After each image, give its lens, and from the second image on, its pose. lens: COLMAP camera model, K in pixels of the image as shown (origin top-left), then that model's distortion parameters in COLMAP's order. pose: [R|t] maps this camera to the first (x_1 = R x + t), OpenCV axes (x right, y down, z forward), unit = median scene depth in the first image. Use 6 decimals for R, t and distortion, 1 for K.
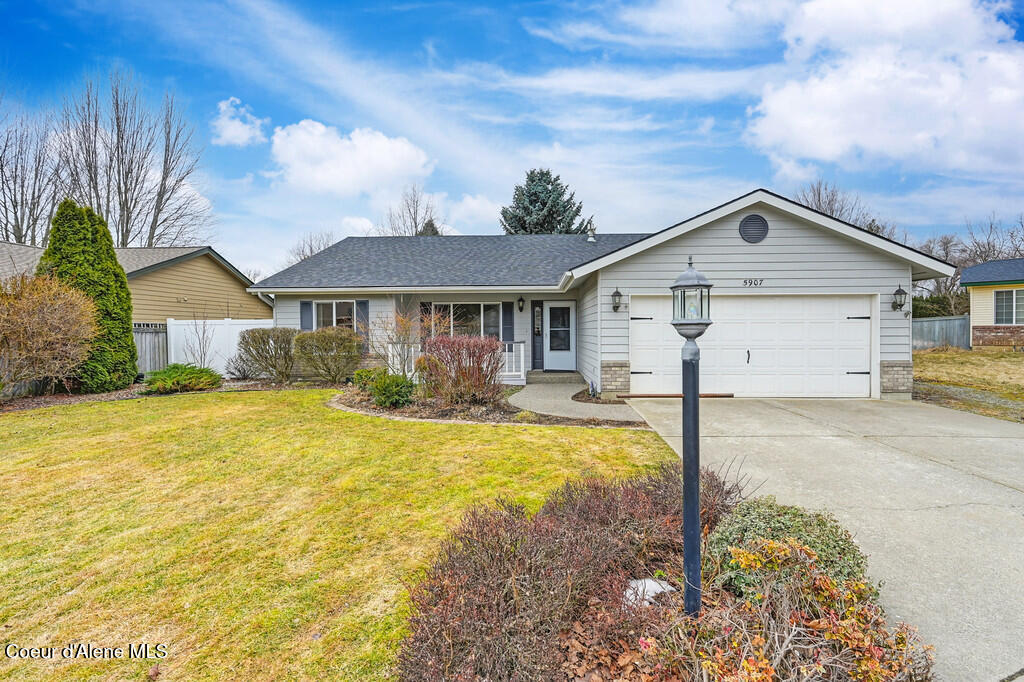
lens RADIAL K [[440.4, 0, 515.6], [0, 440.4, 332.7], [0, 0, 1]] dist [0.001608, -0.000003]
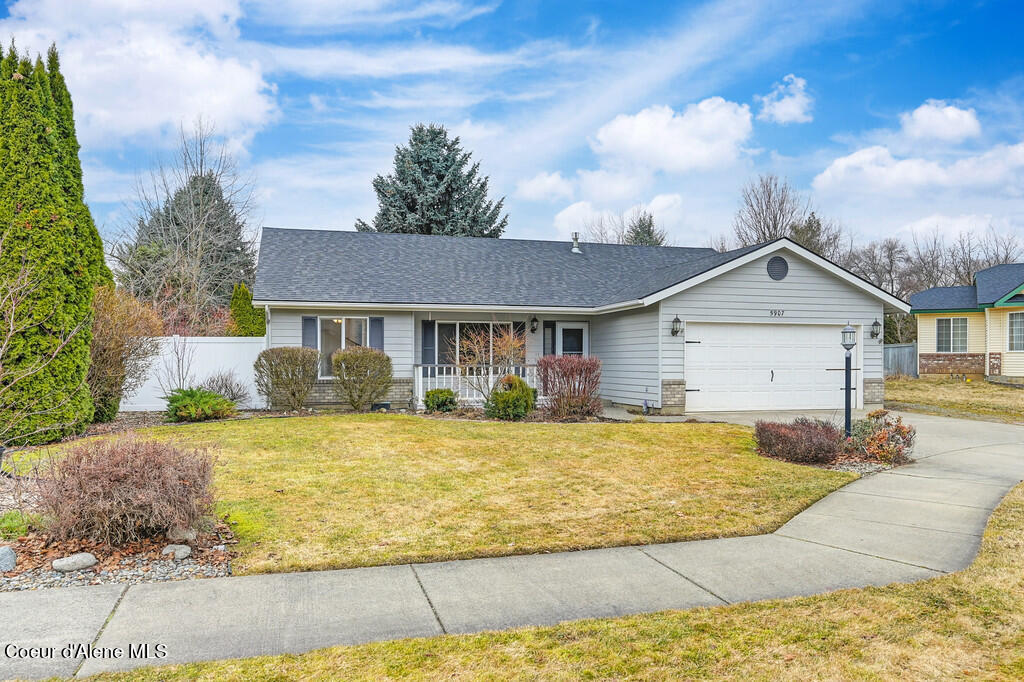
lens RADIAL K [[753.5, 0, 511.5], [0, 753.5, 358.5], [0, 0, 1]] dist [-0.017795, 0.001016]
pose [[0.953318, 0.005711, 0.301914, -0.541497], [-0.003322, 0.999959, -0.008425, 0.020332], [-0.301950, 0.007028, 0.953298, -0.514132]]
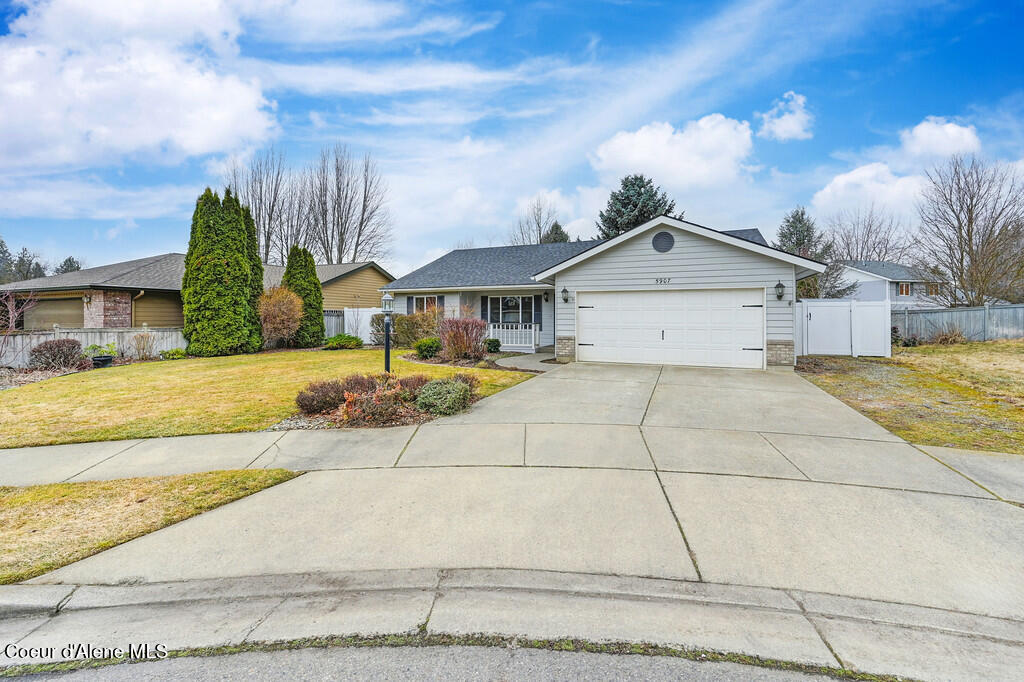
lens RADIAL K [[407.1, 0, 515.3], [0, 407.1, 307.9], [0, 0, 1]] dist [-0.000131, -0.000205]
pose [[0.938776, -0.002418, -0.344520, 0.387795], [-0.007277, 0.999613, -0.026842, 0.005797], [0.344452, 0.027706, 0.938395, -0.249202]]
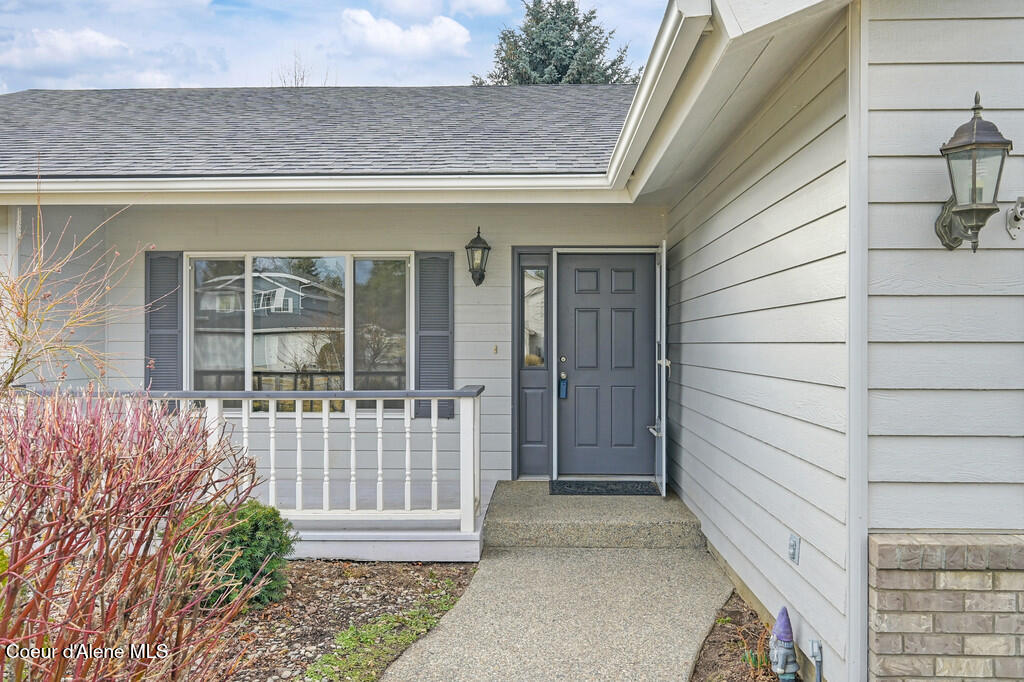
lens RADIAL K [[793.9, 0, 512.0], [0, 793.9, 341.0], [0, 0, 1]] dist [-0.001206, 0.000531]
pose [[0.999984, 0.005592, 0.000498, 0.038076], [-0.005588, 0.999959, -0.007094, -0.005699], [-0.000538, 0.007091, 0.999975, 0.495435]]
